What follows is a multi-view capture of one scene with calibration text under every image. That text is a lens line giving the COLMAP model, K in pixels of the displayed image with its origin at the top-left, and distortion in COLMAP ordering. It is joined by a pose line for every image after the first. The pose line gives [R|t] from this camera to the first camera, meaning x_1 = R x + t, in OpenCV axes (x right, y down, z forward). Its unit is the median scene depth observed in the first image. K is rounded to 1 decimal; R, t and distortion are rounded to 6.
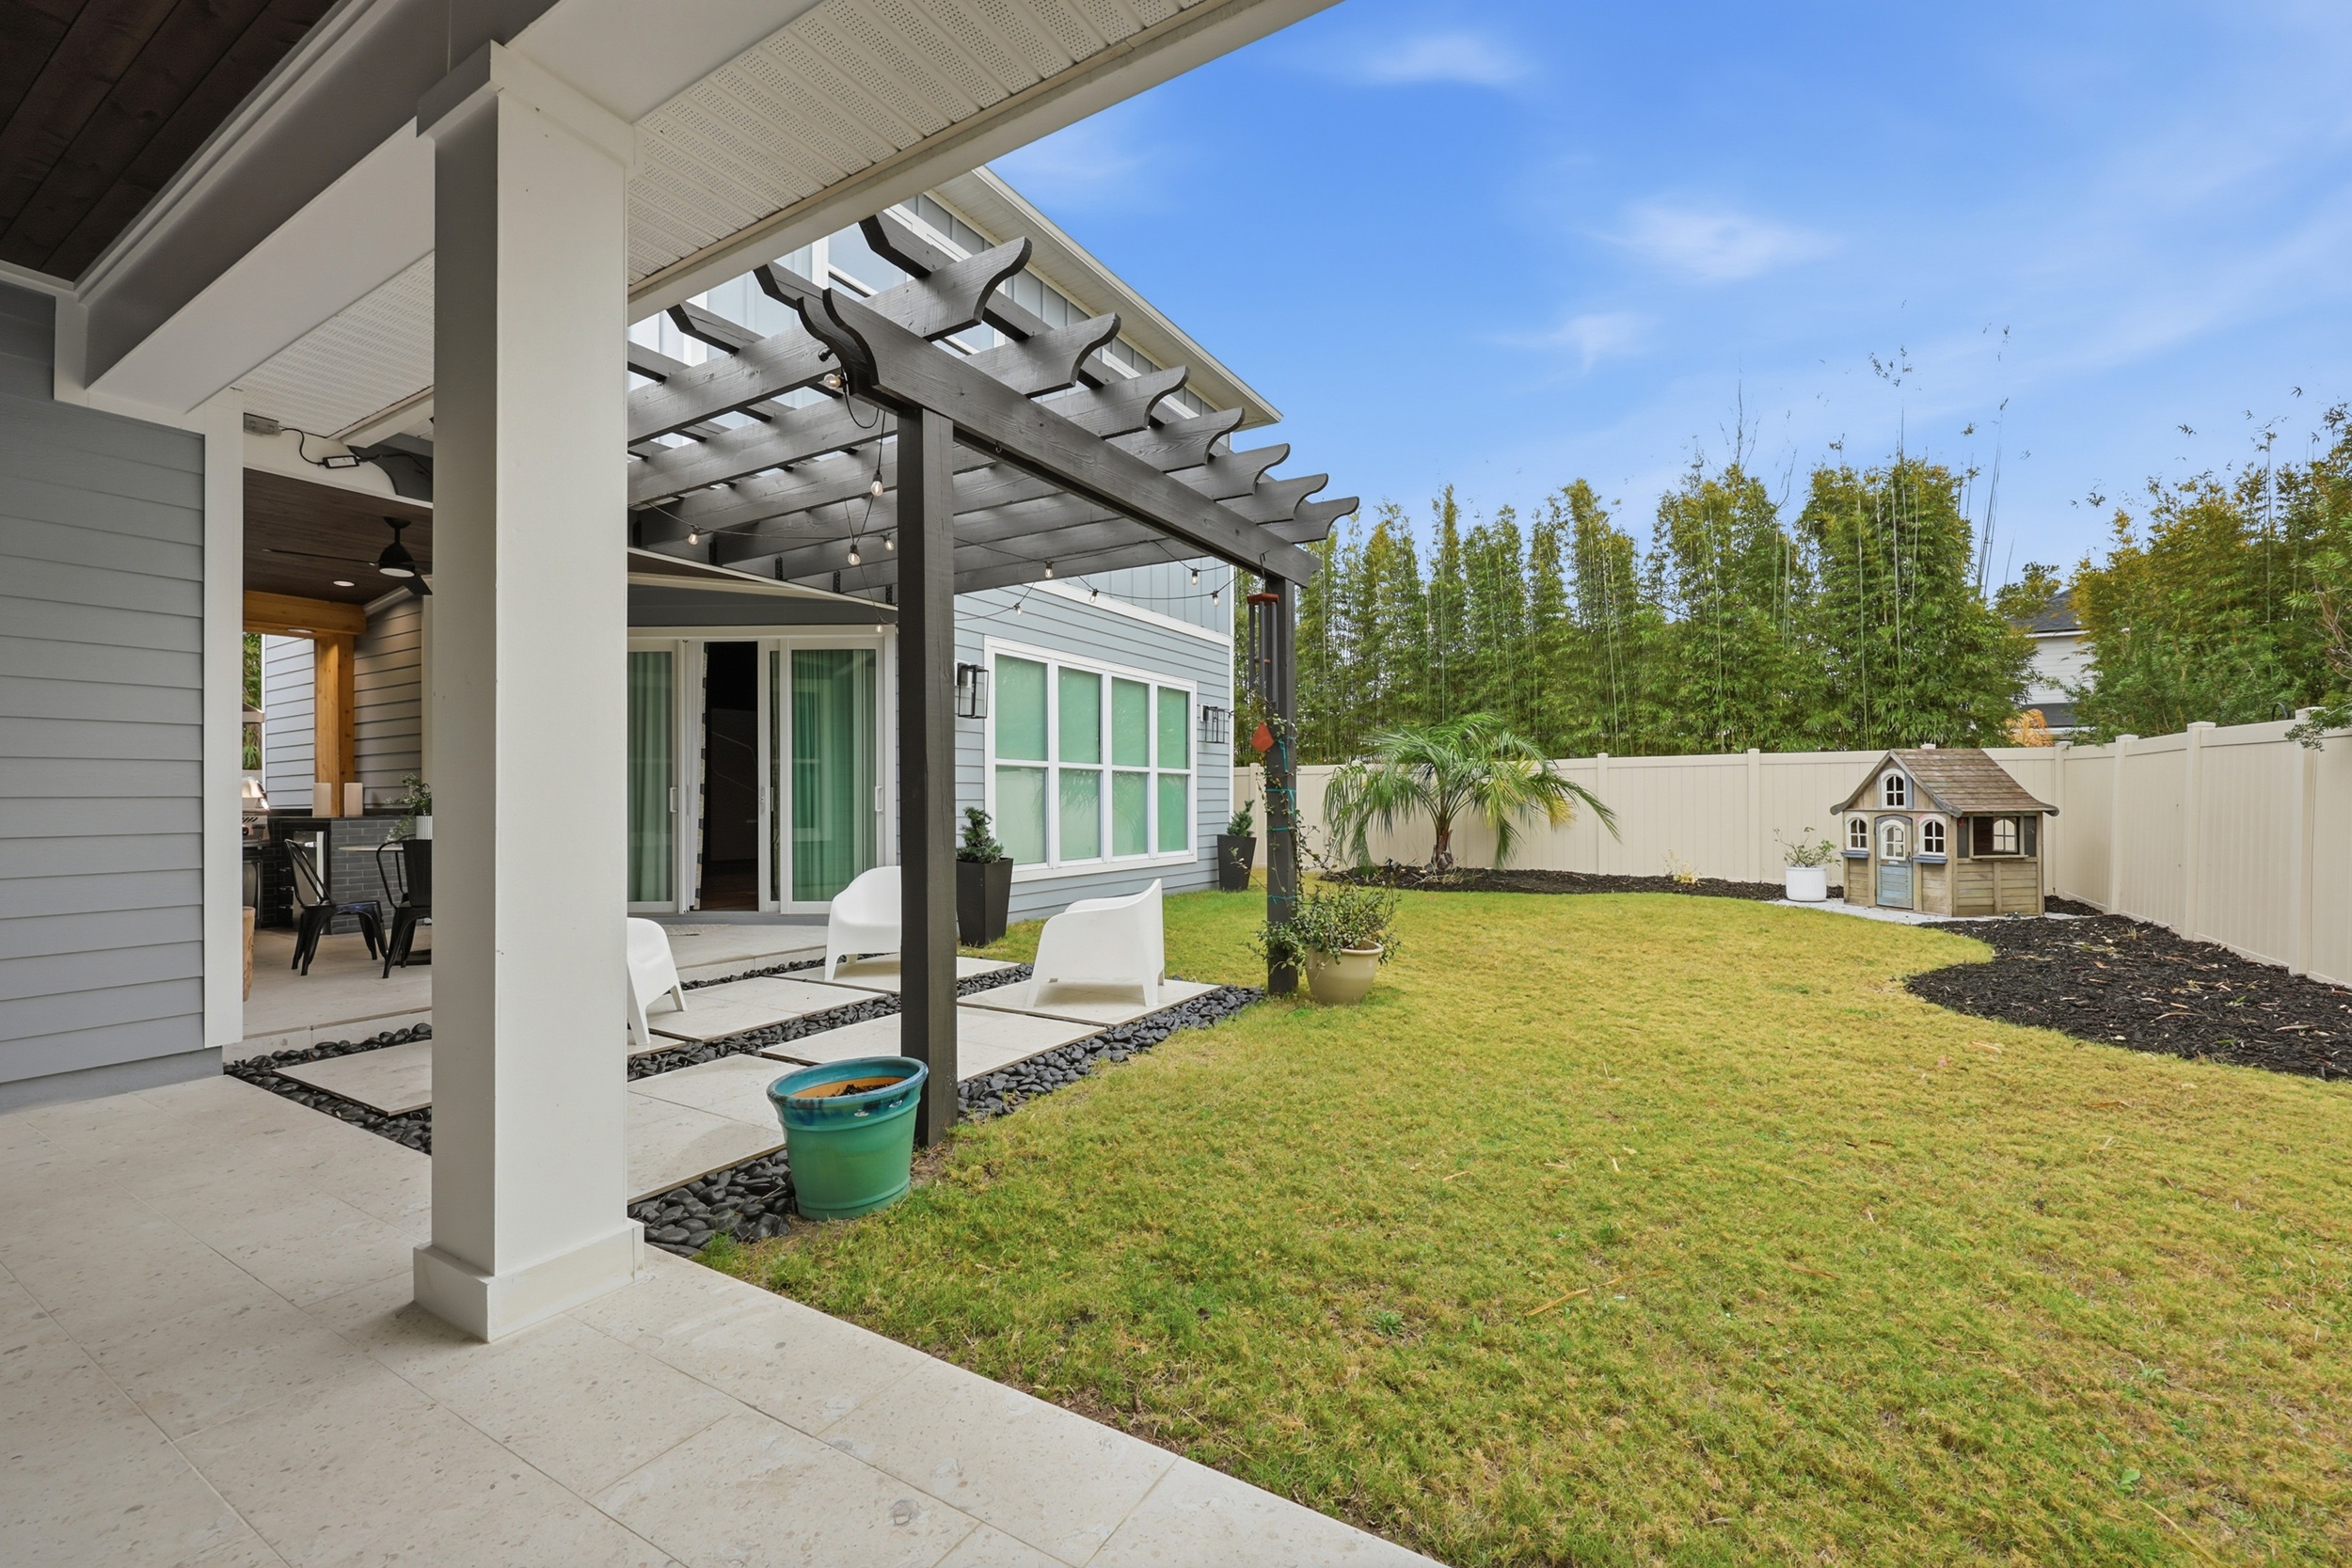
lens RADIAL K [[958.7, 0, 1167.4], [0, 958.7, 786.5], [0, 0, 1]] dist [-0.006451, 0.000981]
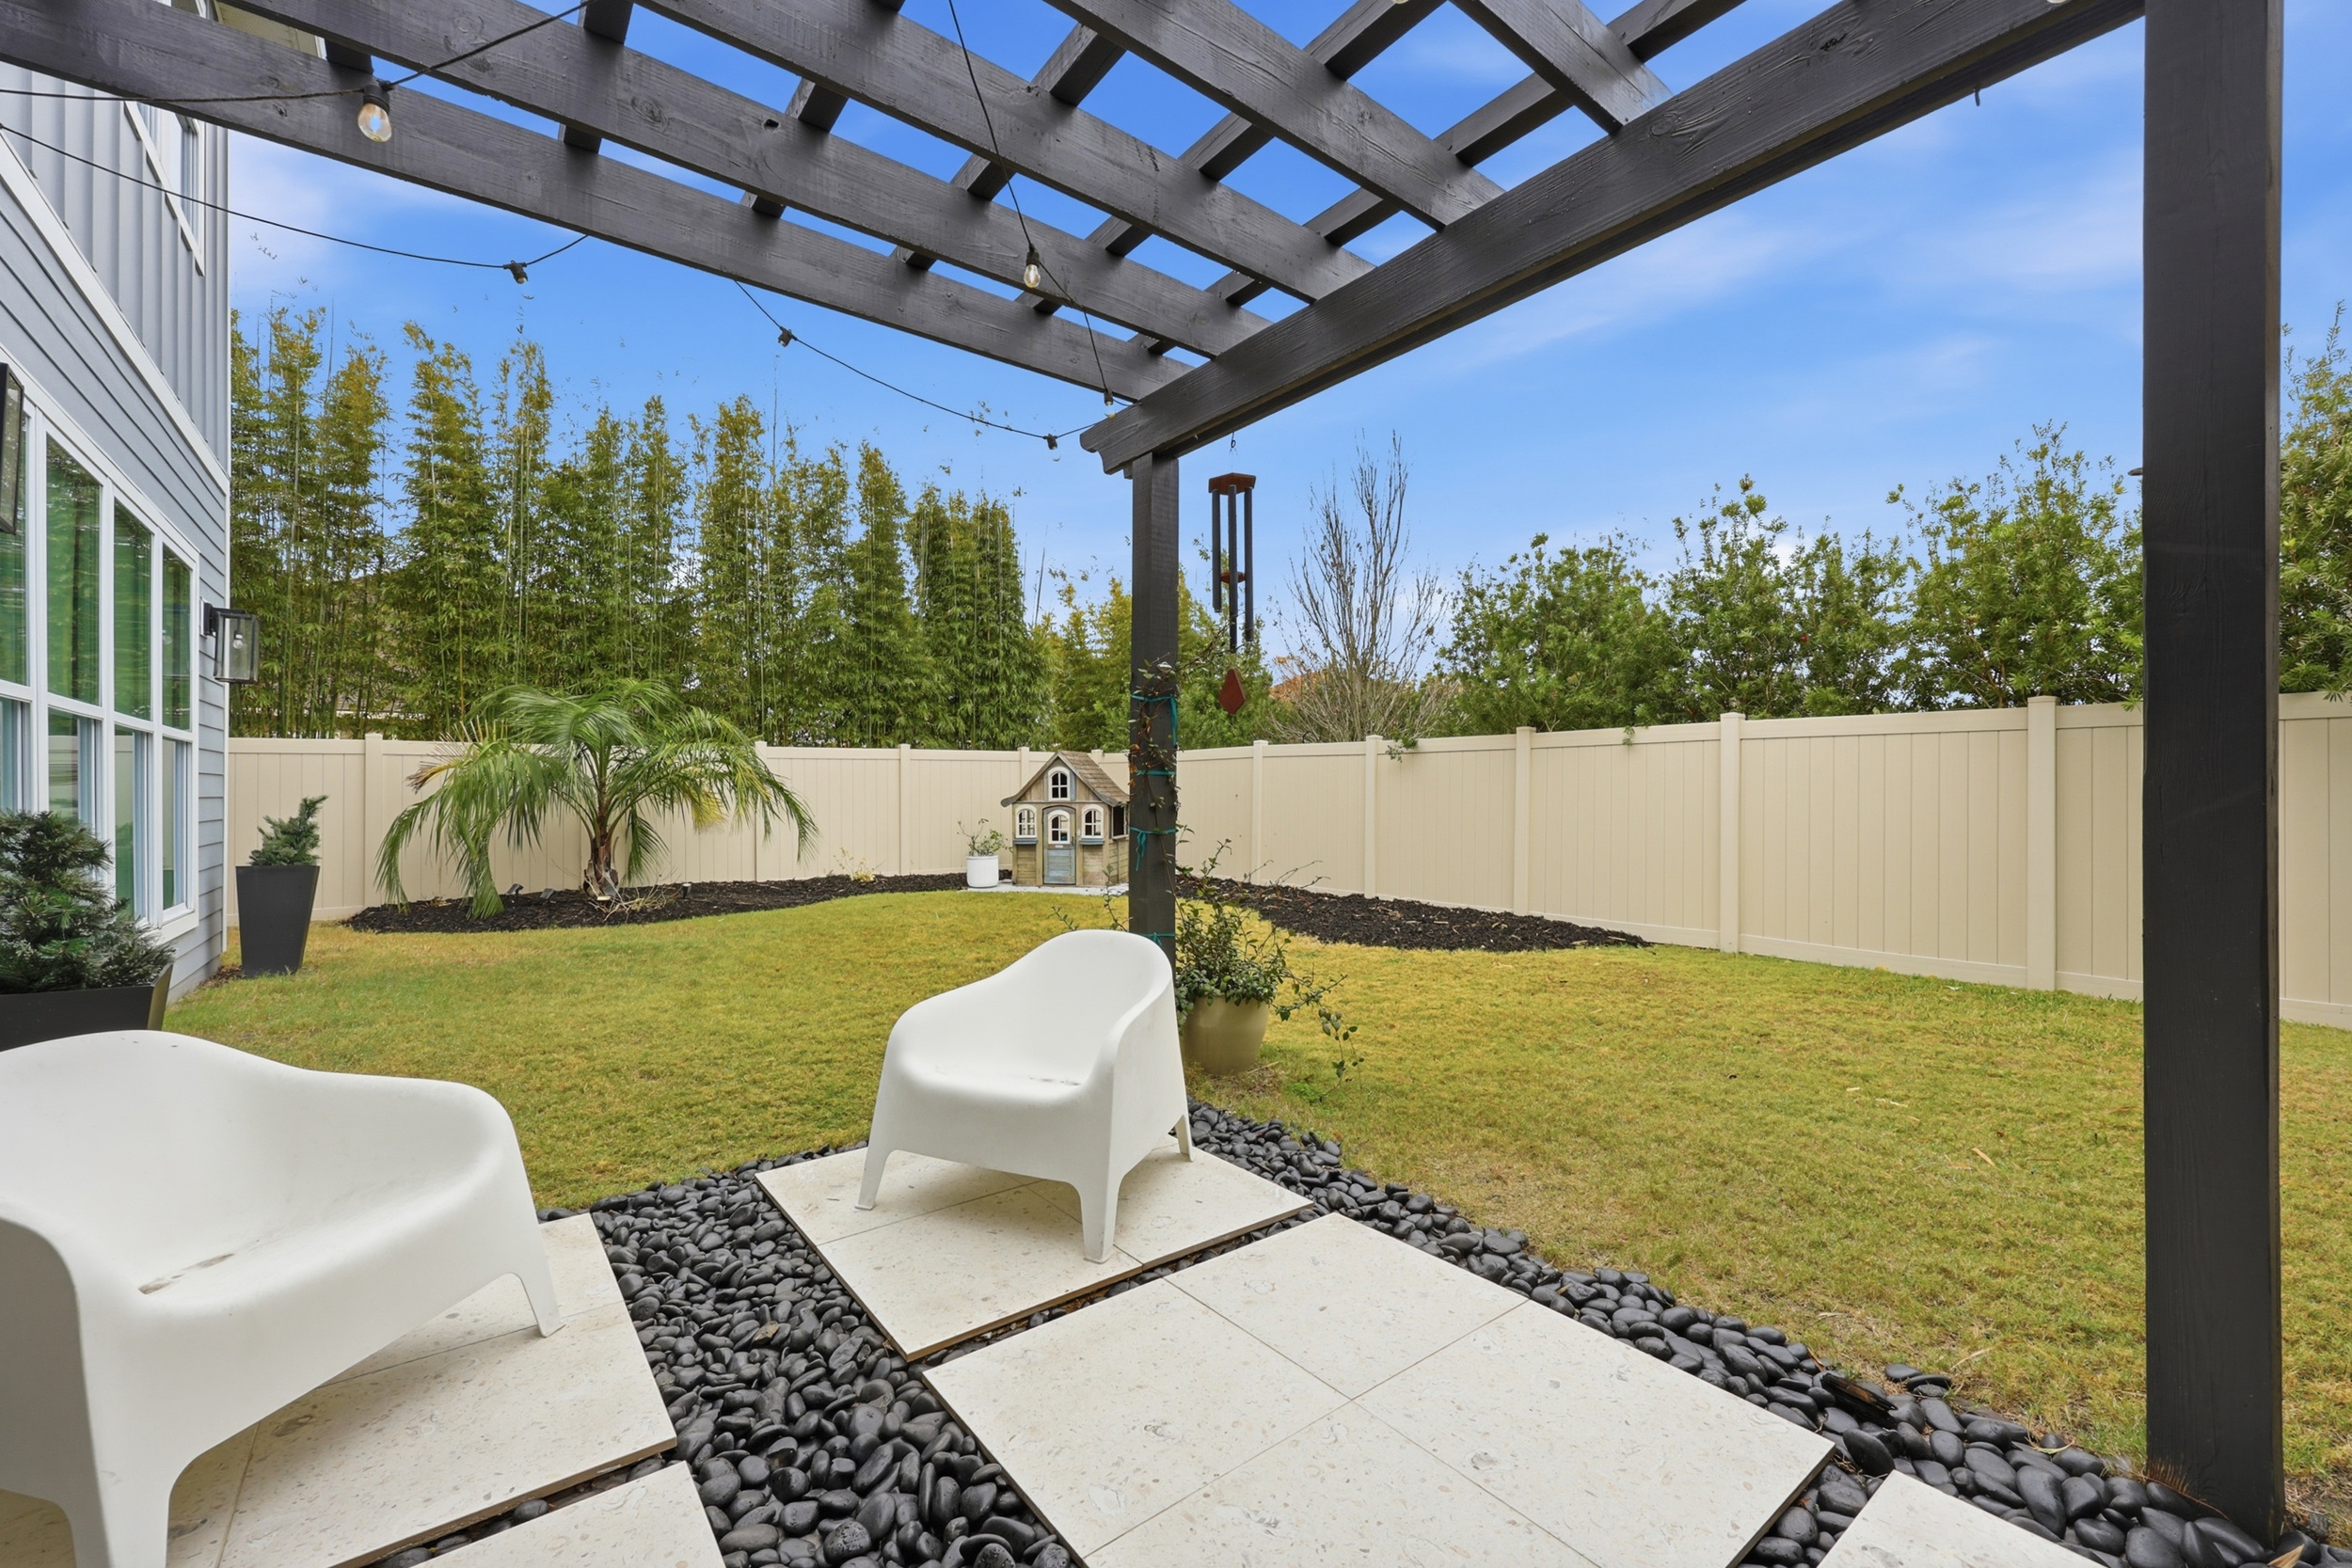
lens RADIAL K [[958.7, 0, 1182.2], [0, 958.7, 791.1], [0, 0, 1]] dist [-0.006451, 0.000981]
pose [[0.360844, 0.000491, 0.932626, -0.261580], [-0.006628, 0.999976, 0.002038, 0.007287], [-0.932603, -0.006917, 0.360839, 0.393249]]
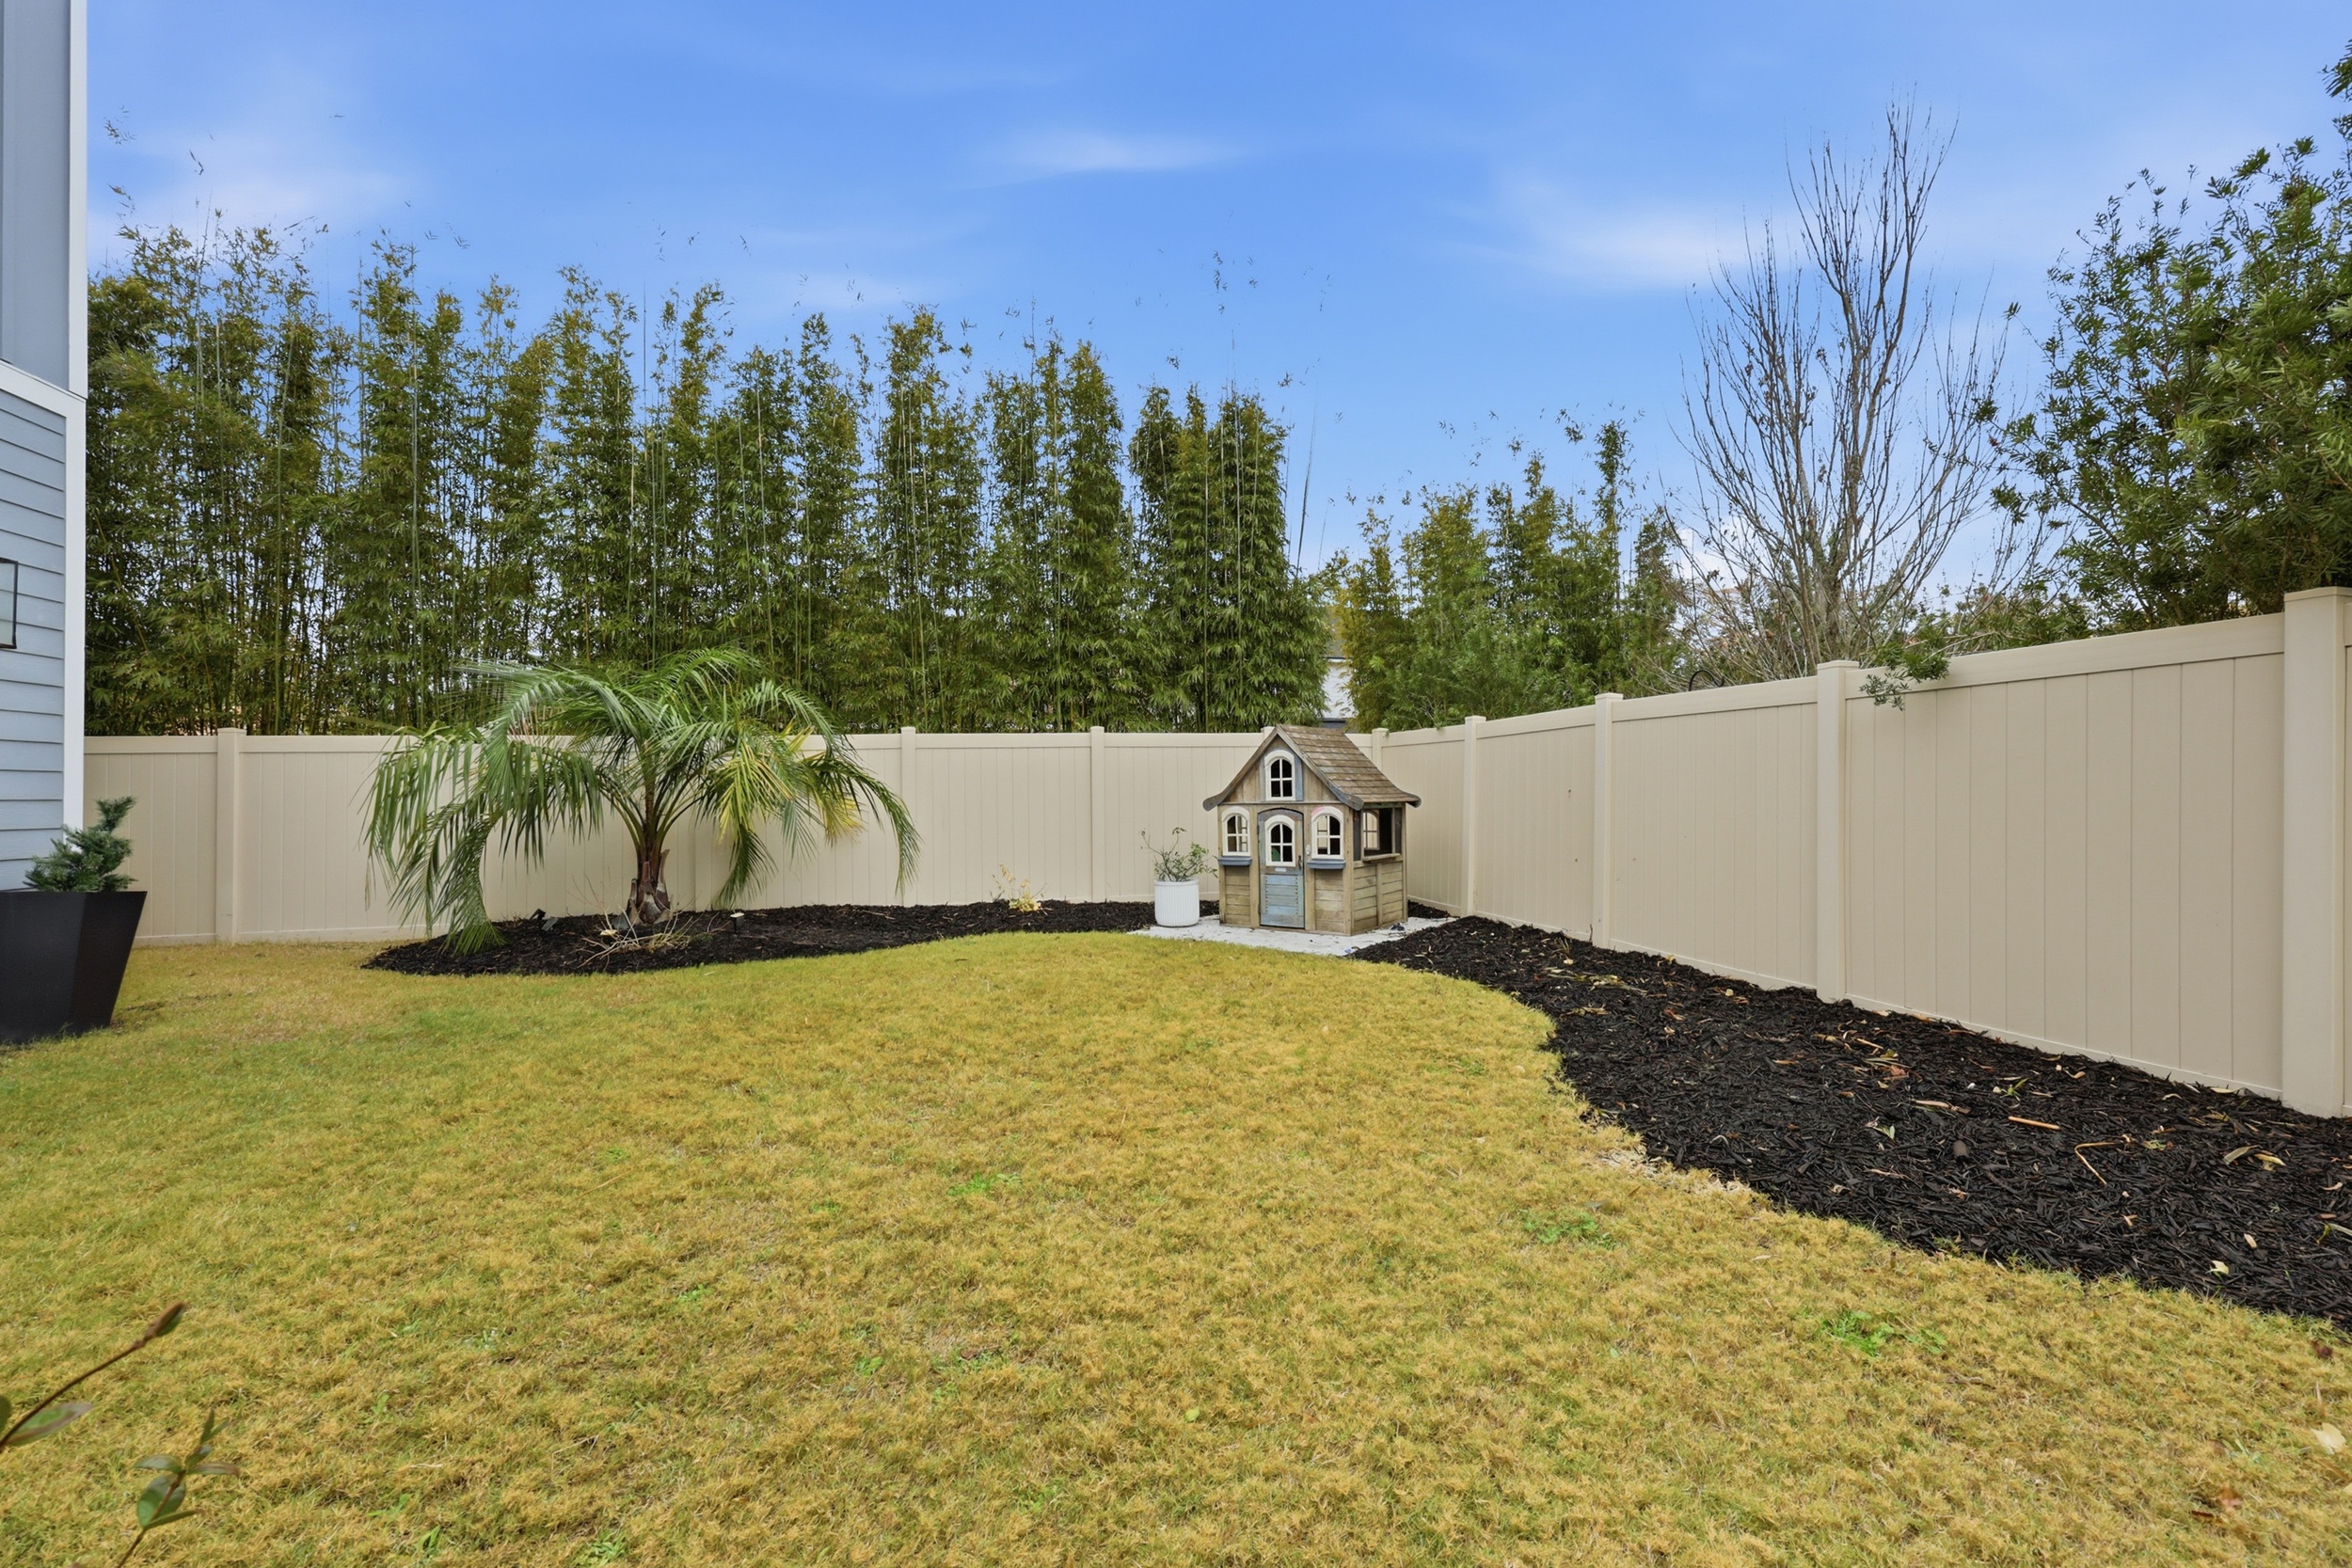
lens RADIAL K [[958.7, 0, 1184.0], [0, 958.7, 792.0], [0, 0, 1]] dist [-0.006451, 0.000981]
pose [[0.722144, -0.002494, 0.691739, 0.147277], [0.002158, 0.999997, 0.001353, 0.013478], [-0.691740, 0.000515, 0.722147, 0.445157]]
